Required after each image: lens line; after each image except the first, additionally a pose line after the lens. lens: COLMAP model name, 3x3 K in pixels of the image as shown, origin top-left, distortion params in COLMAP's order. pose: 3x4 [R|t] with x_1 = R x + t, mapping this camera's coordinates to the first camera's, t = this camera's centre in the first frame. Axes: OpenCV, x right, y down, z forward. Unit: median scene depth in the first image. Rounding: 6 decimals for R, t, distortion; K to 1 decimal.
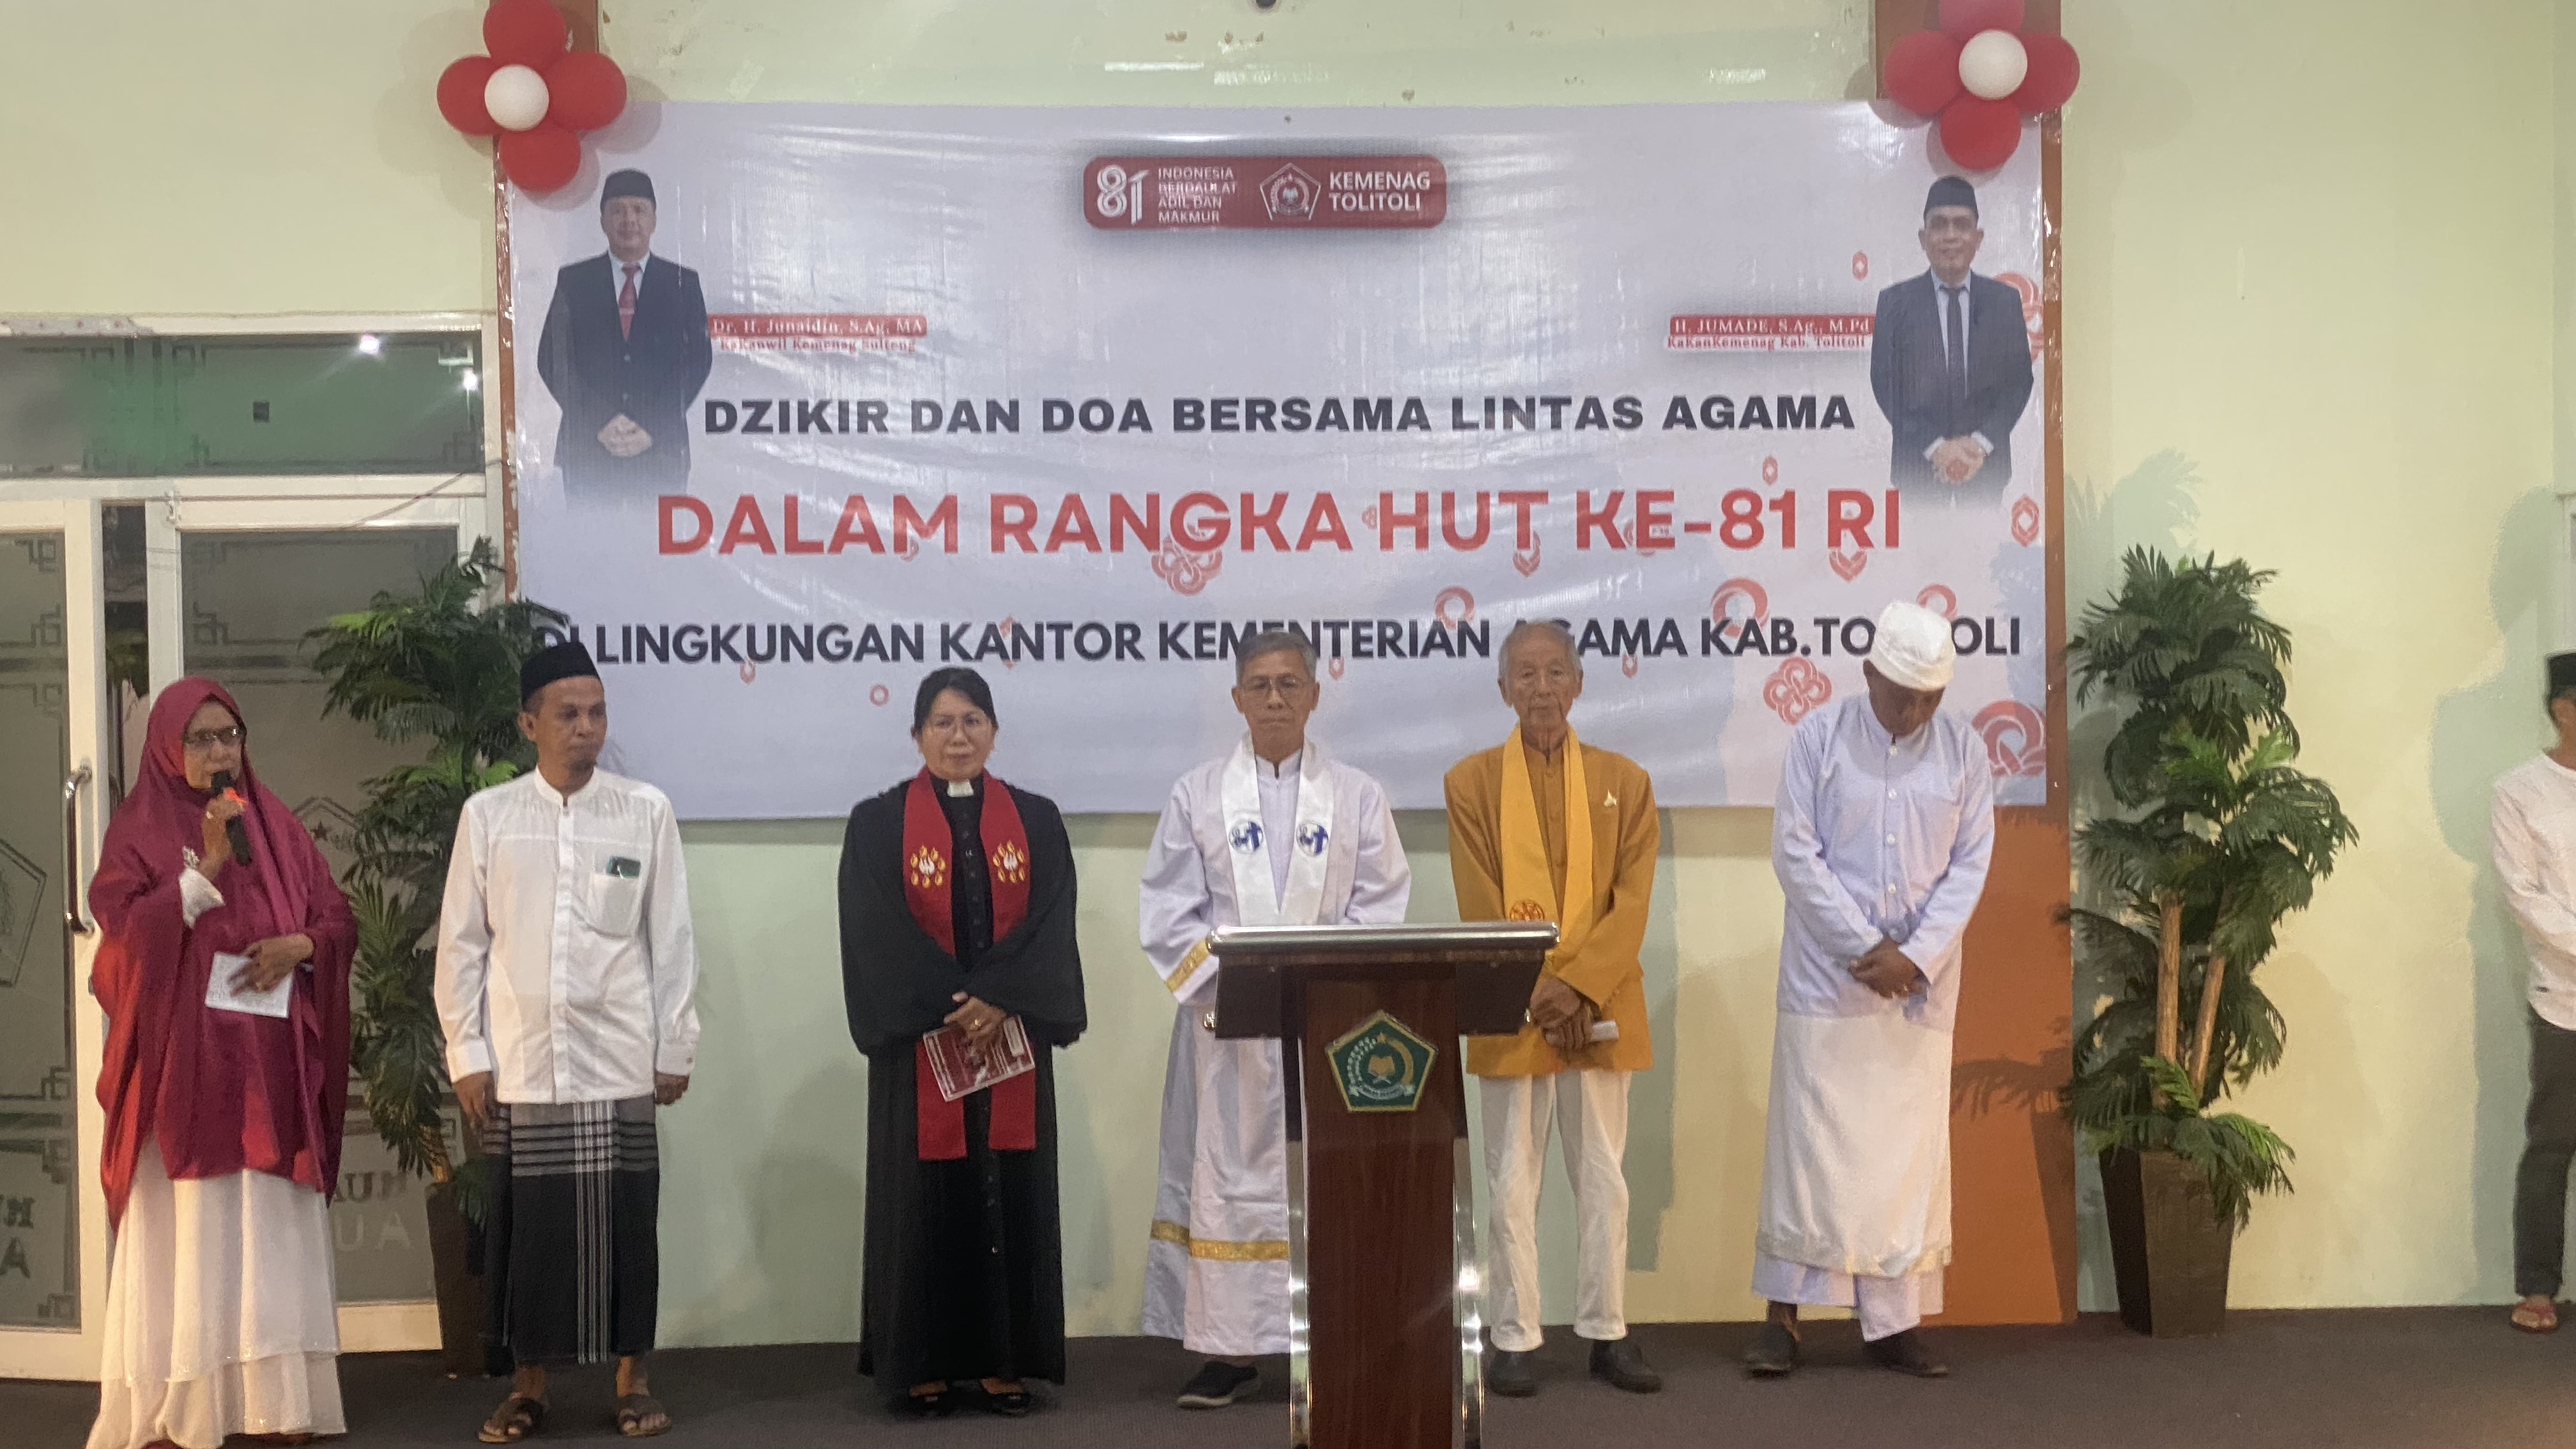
lens RADIAL K [[3767.8, 0, 1288.0], [0, 3767.8, 724.5], [0, 0, 1]] dist [0.086189, 0.444805]
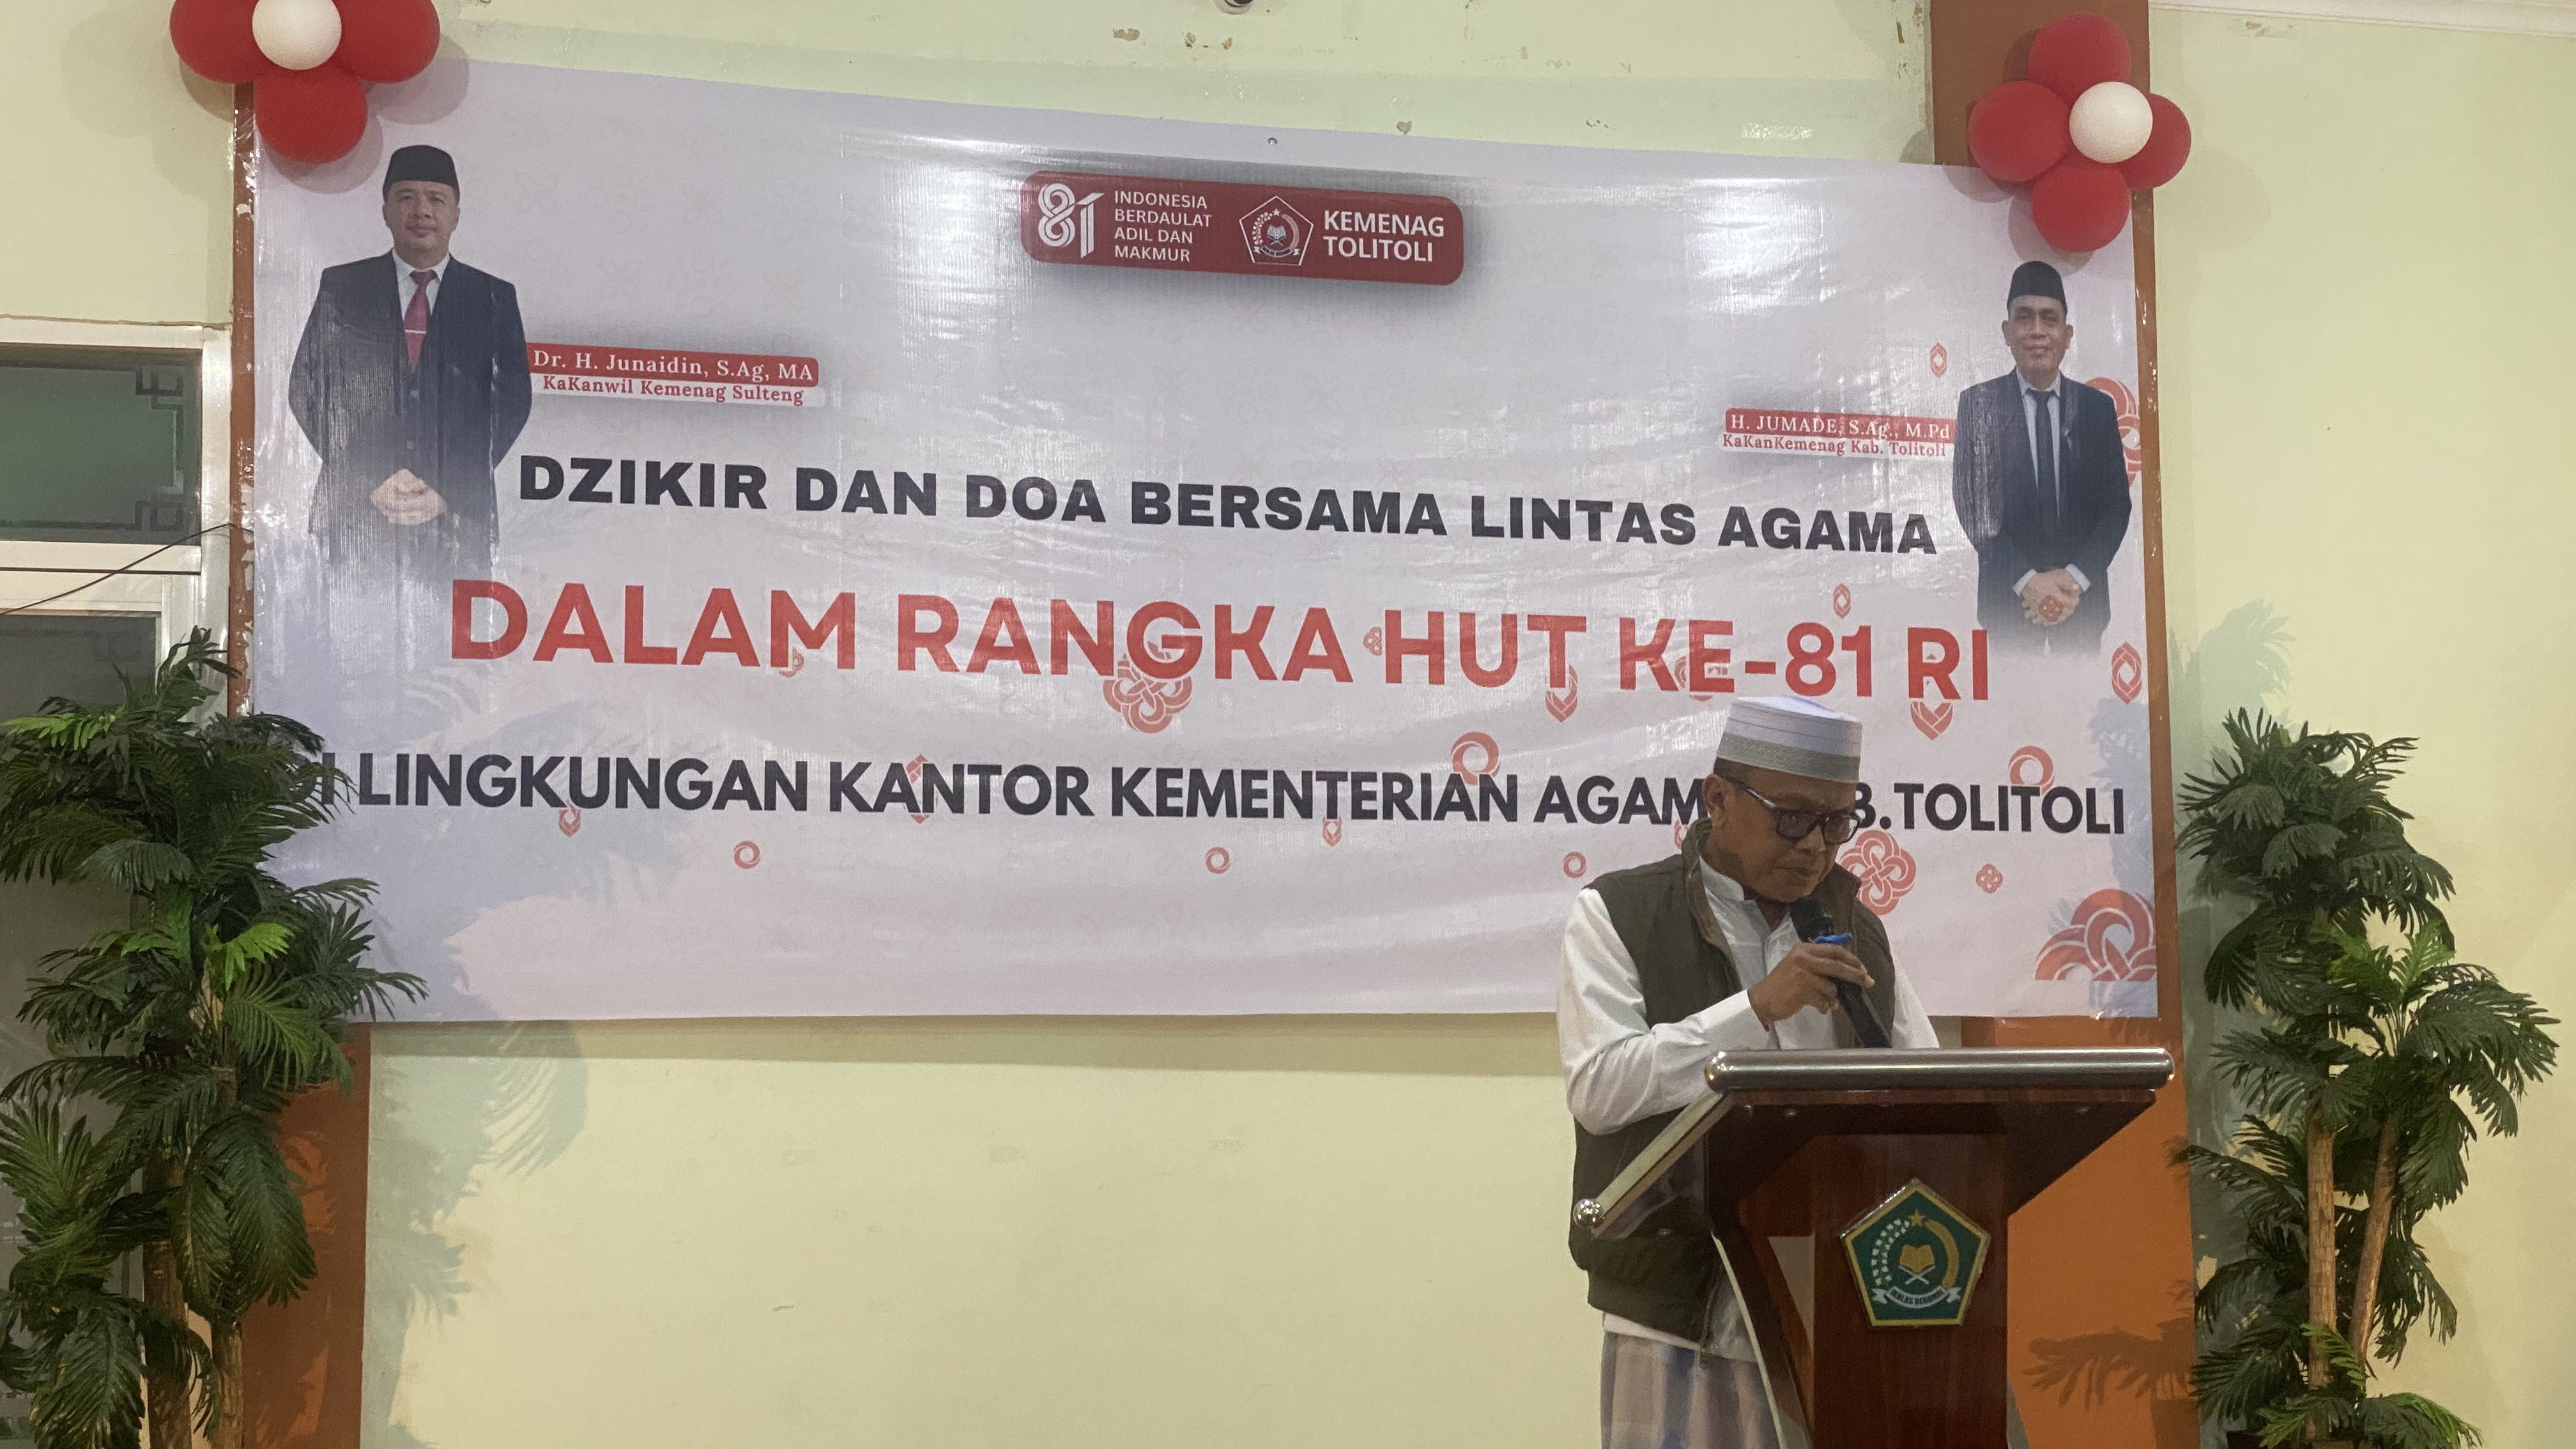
lens RADIAL K [[3767.8, 0, 1288.0], [0, 3767.8, 724.5], [0, 0, 1]] dist [0.086189, 0.444805]
pose [[0.968426, 0.026004, 0.247943, -0.190403], [0.002457, 0.993501, -0.113794, 0.051839], [-0.249291, 0.110810, 0.962068, 0.249723]]
